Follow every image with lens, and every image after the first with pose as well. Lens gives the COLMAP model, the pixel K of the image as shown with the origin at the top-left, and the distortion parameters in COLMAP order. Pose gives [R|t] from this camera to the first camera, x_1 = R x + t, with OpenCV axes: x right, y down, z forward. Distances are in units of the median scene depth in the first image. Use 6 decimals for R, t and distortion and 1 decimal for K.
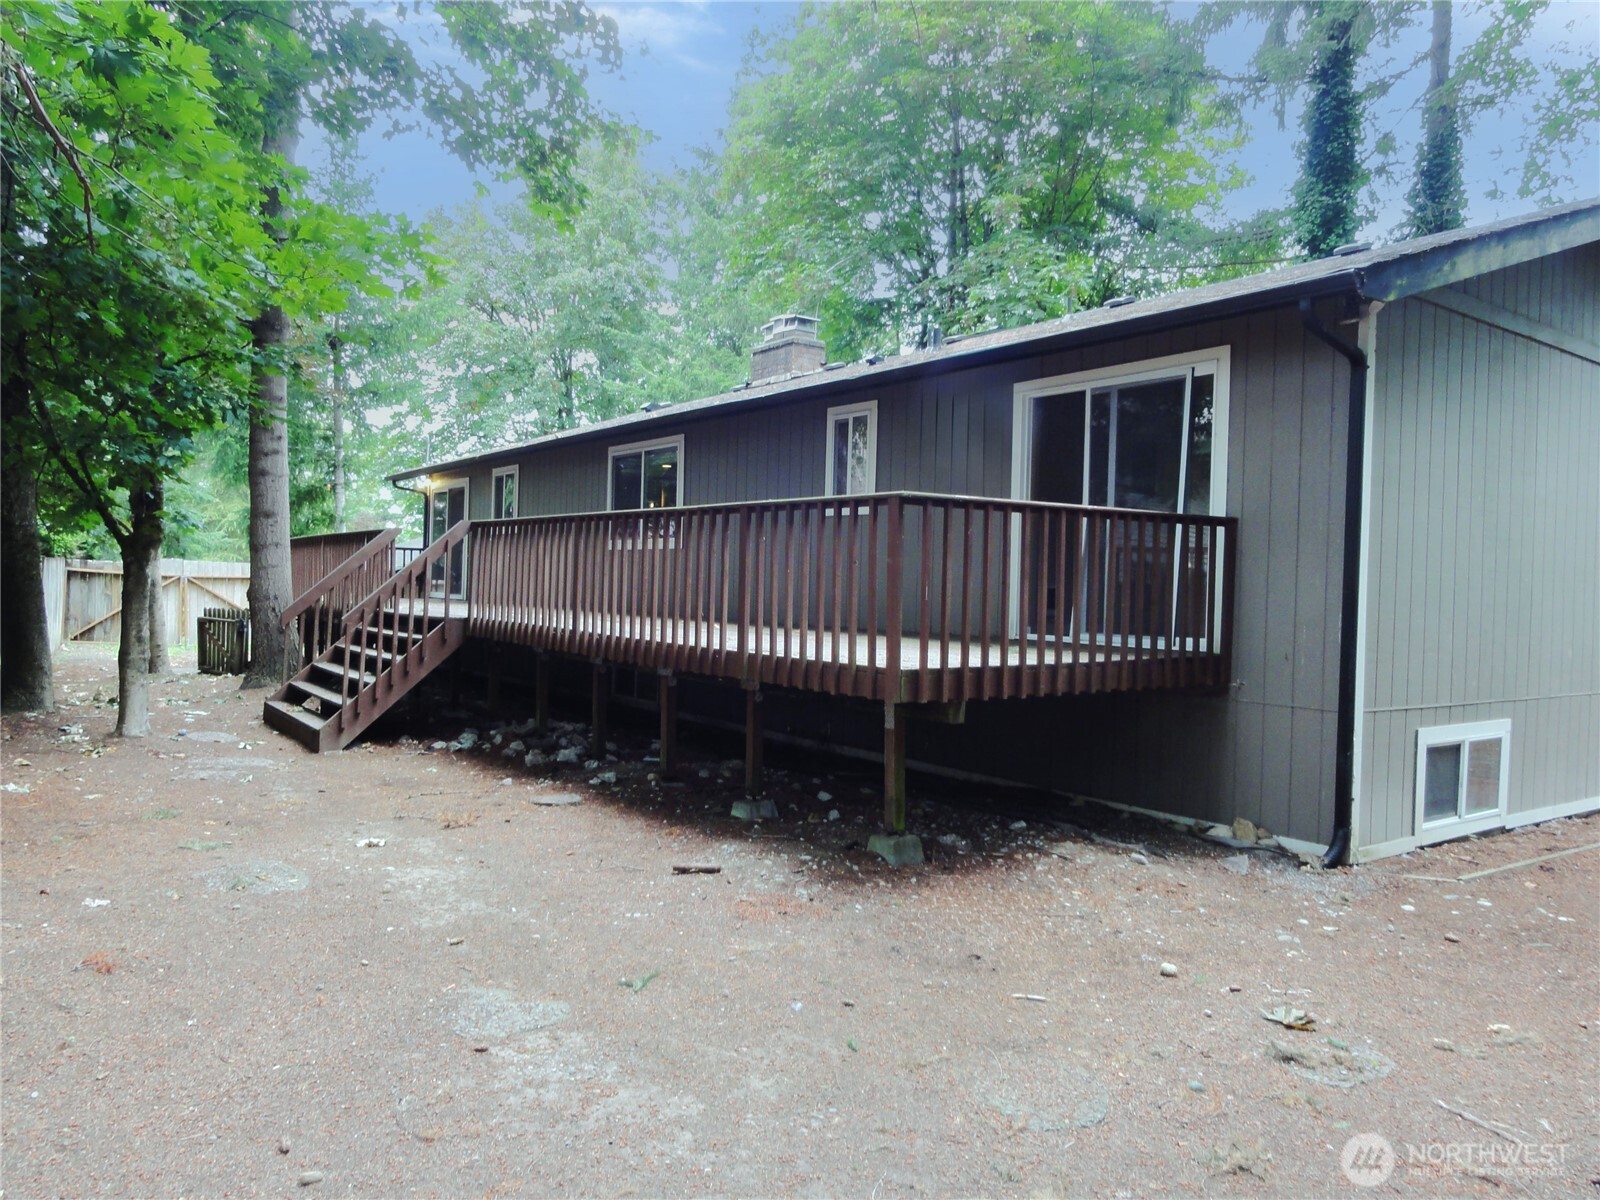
lens RADIAL K [[1145.1, 0, 794.5], [0, 1145.1, 595.7], [0, 0, 1]] dist [0.010987, 0.001557]
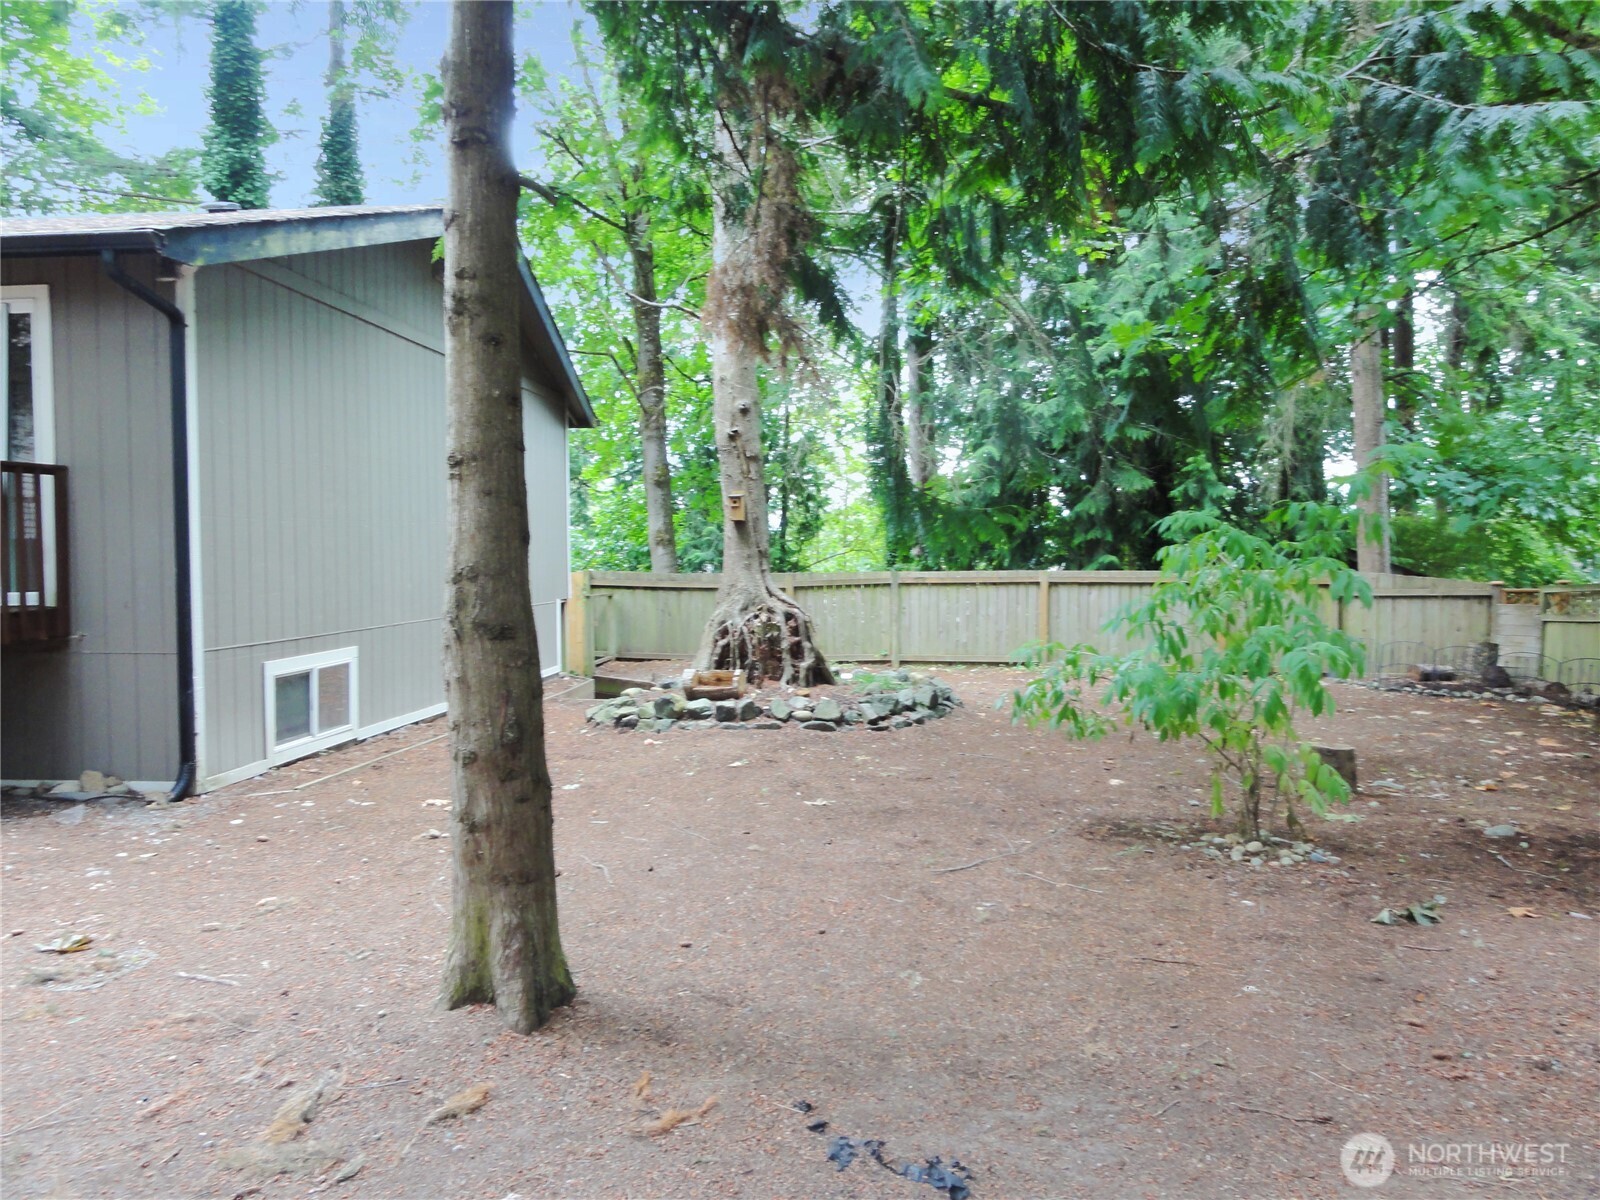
lens RADIAL K [[1145.1, 0, 801.8], [0, 1145.1, 599.3], [0, 0, 1]] dist [0.010987, 0.001557]
pose [[0.667805, -0.060882, 0.741842, 0.072411], [0.028341, 0.998006, 0.056393, 0.007706], [-0.743796, -0.016635, 0.668199, -0.121730]]
